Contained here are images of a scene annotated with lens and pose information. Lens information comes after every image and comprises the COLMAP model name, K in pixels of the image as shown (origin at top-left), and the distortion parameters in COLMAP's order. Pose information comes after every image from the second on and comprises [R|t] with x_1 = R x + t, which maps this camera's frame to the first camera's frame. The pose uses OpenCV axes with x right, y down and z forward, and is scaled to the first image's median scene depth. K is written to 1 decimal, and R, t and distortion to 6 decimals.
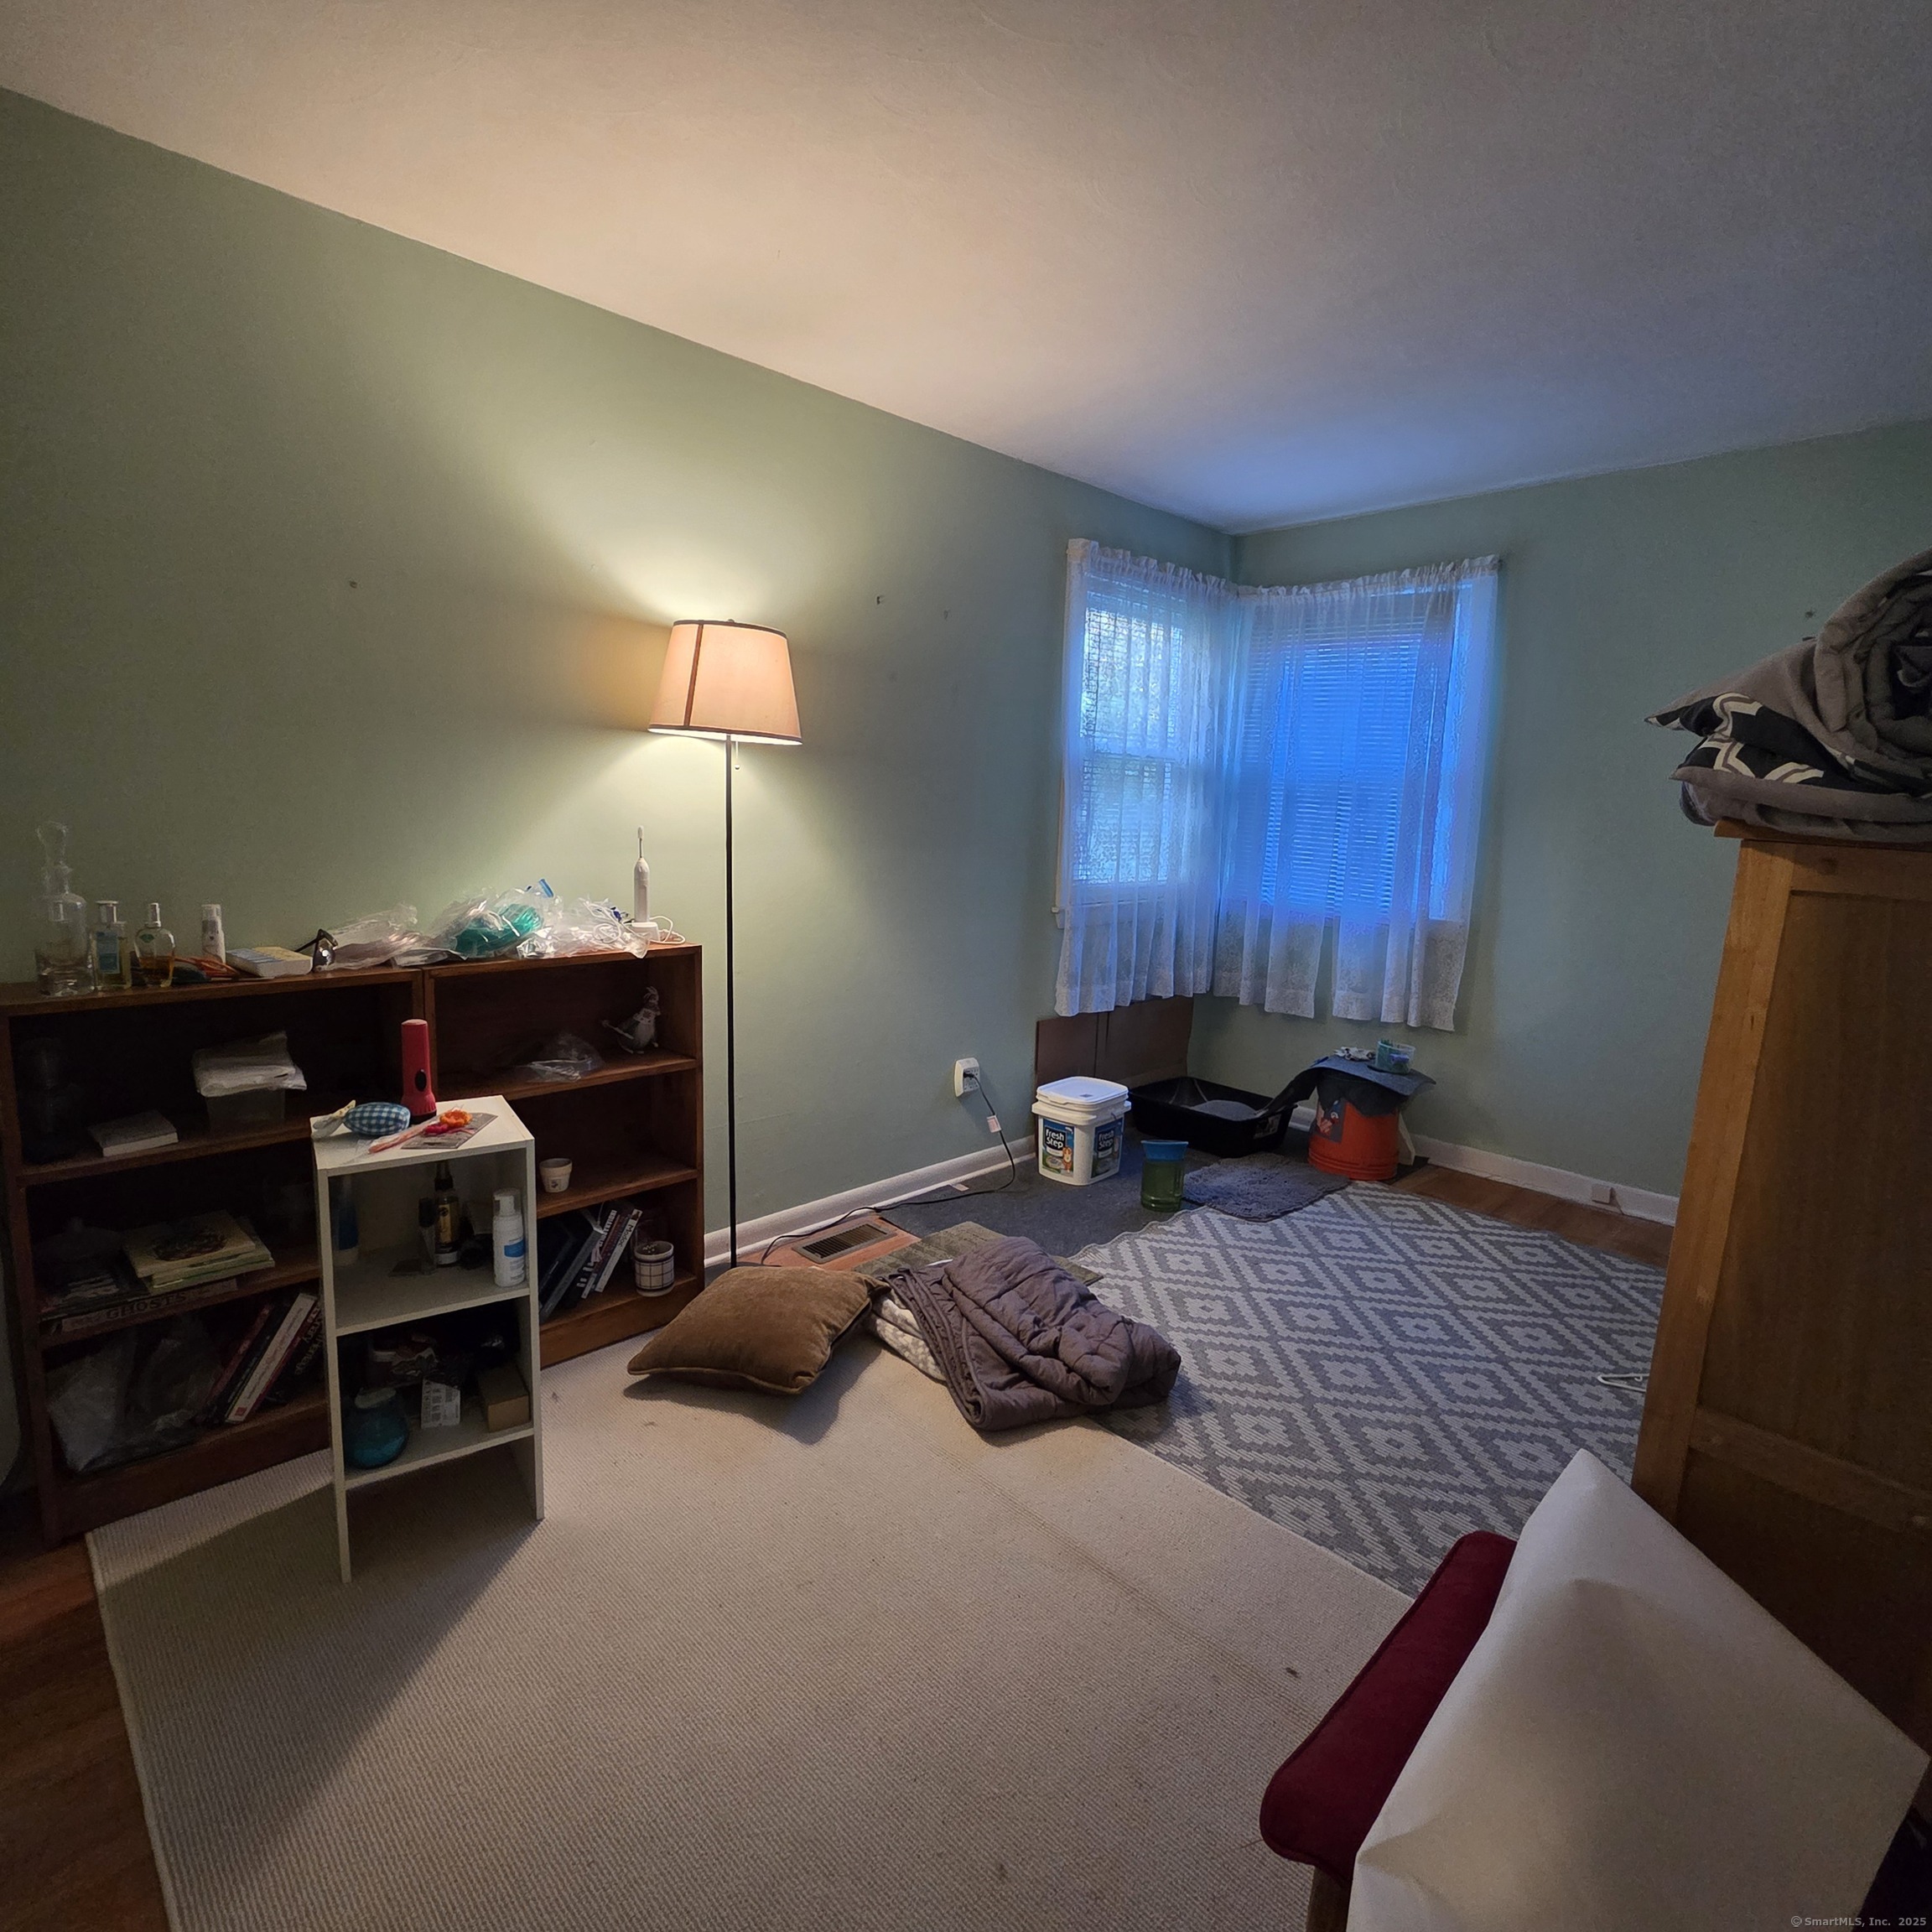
lens RADIAL K [[1049.1, 0, 974.0], [0, 1049.1, 964.9], [0, 0, 1]] dist [-0.002111, -0.003384]
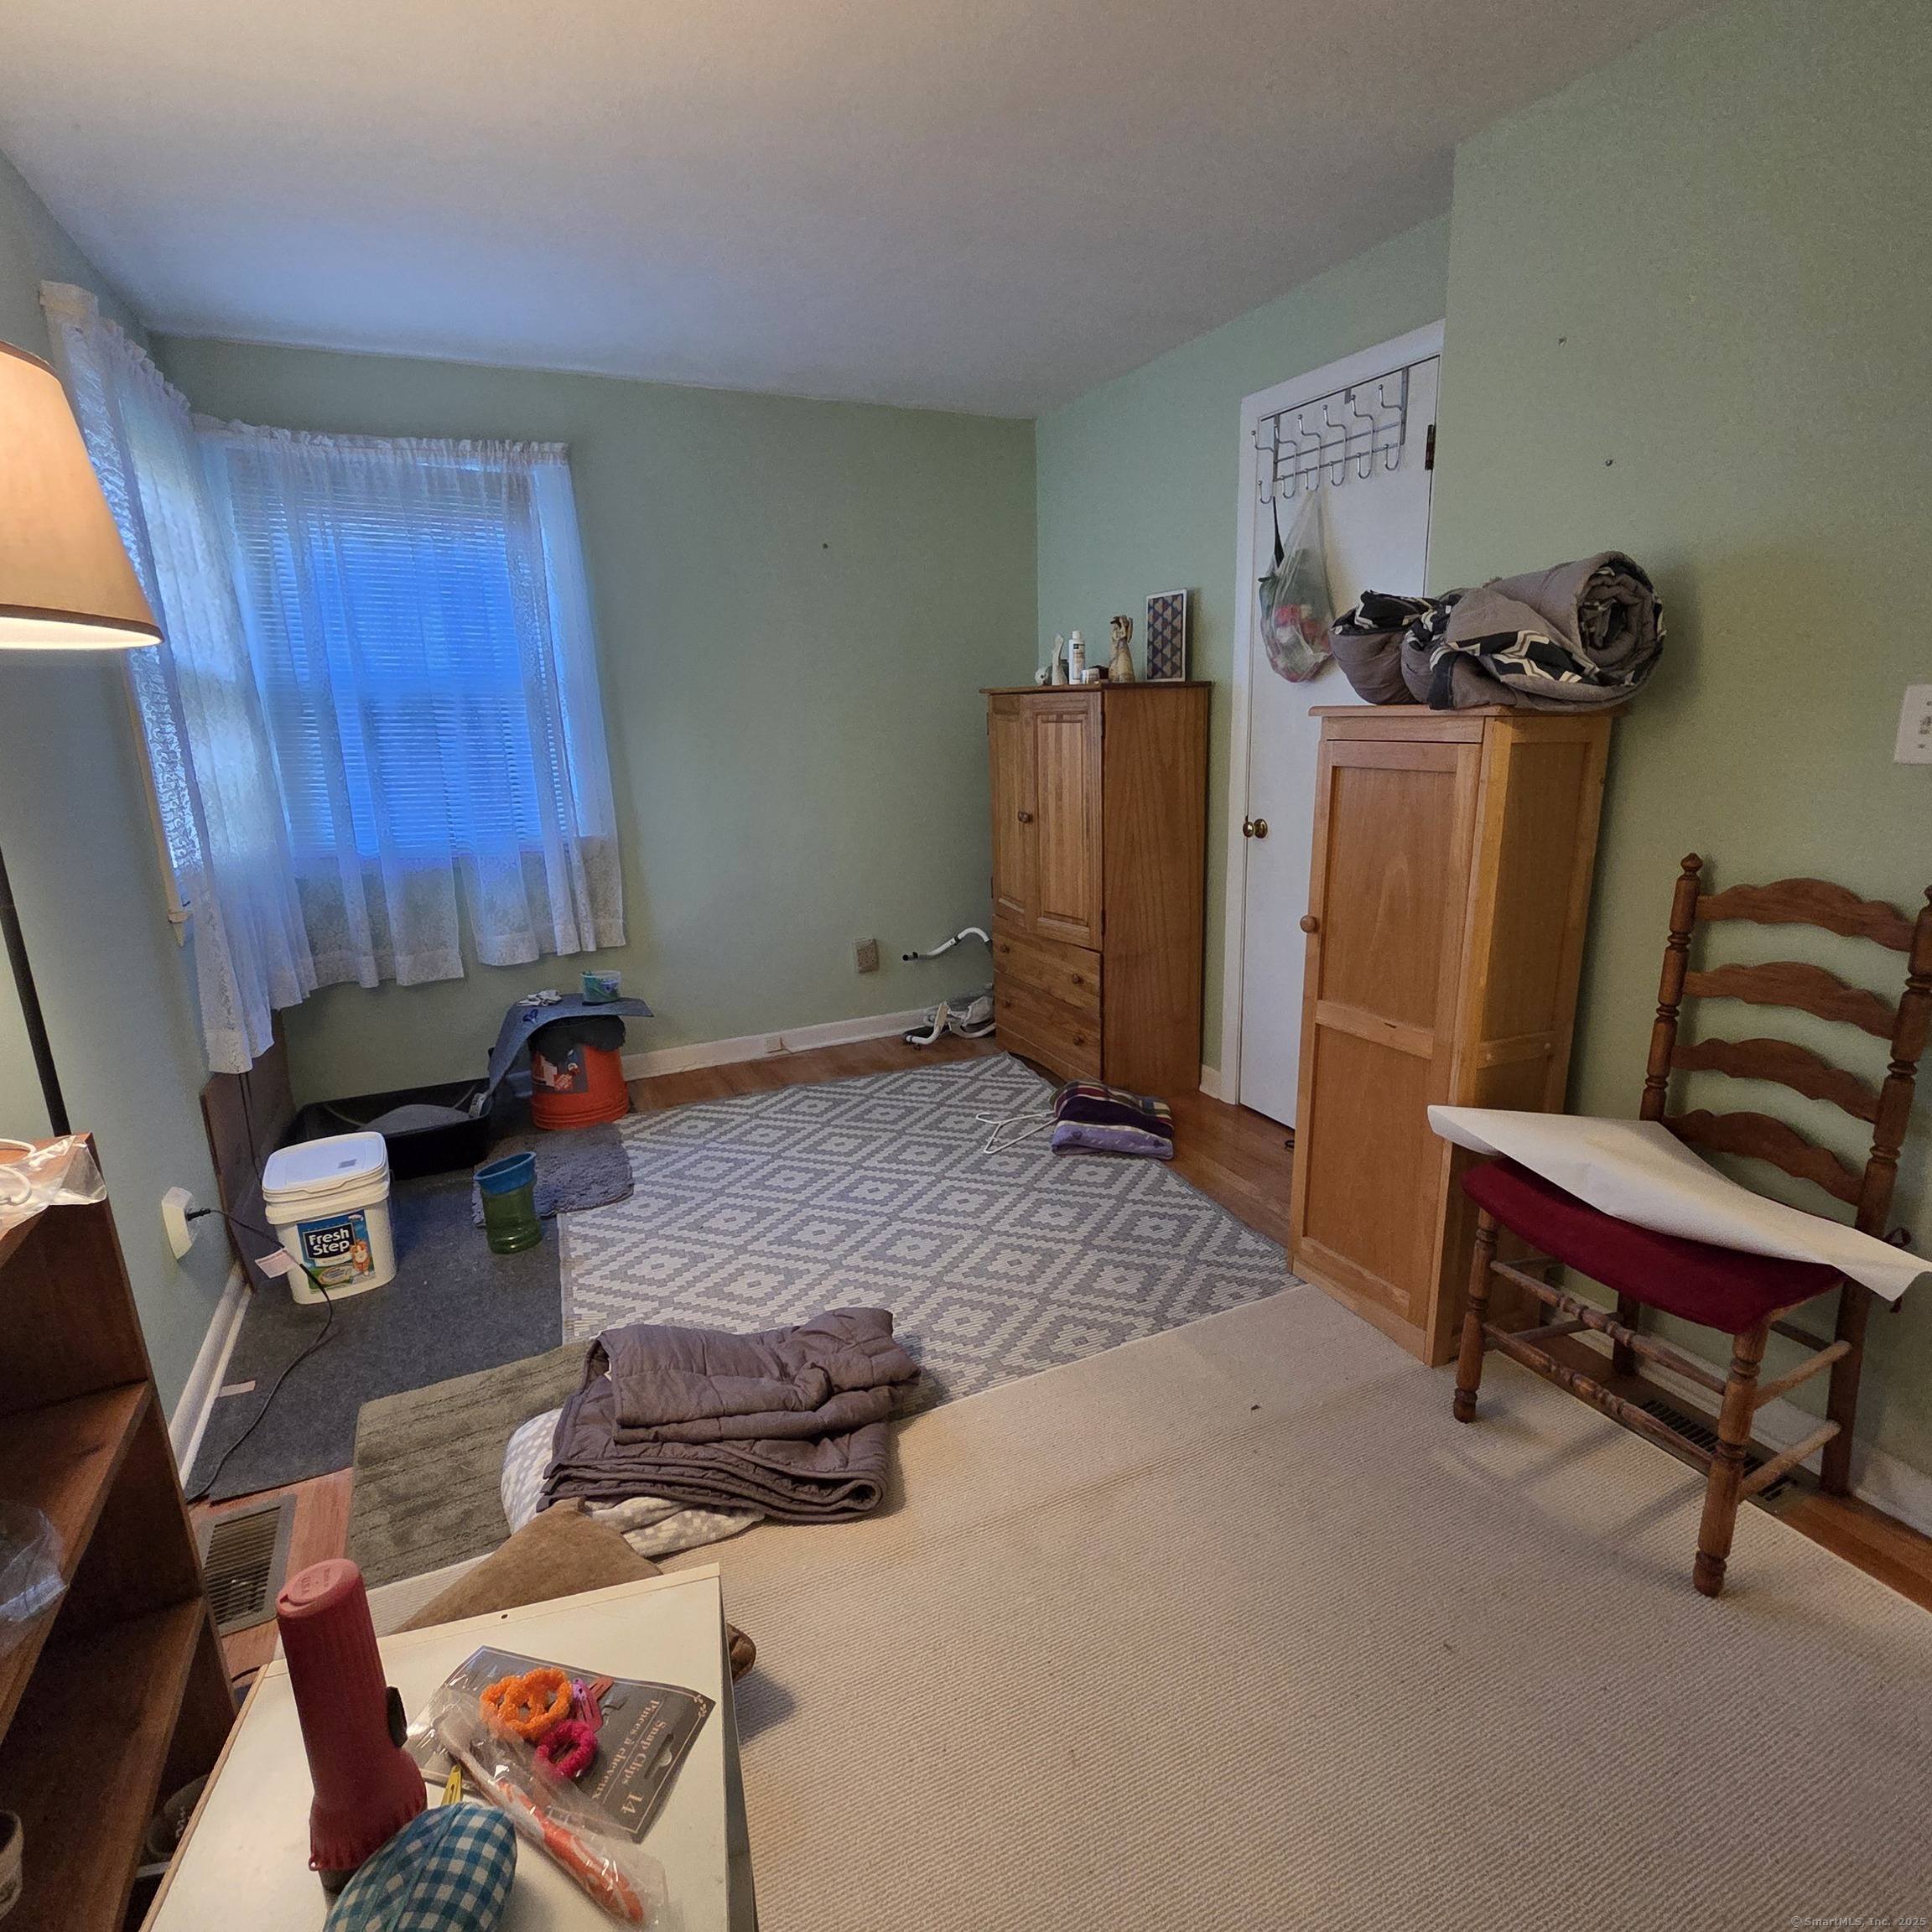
lens RADIAL K [[1049.1, 0, 974.0], [0, 1049.1, 964.9], [0, 0, 1]] dist [-0.002111, -0.003384]
pose [[0.322152, -0.267076, 0.908234, -0.378472], [0.184374, 0.958710, 0.216521, -0.080271], [-0.928561, 0.097702, 0.358092, 0.378479]]
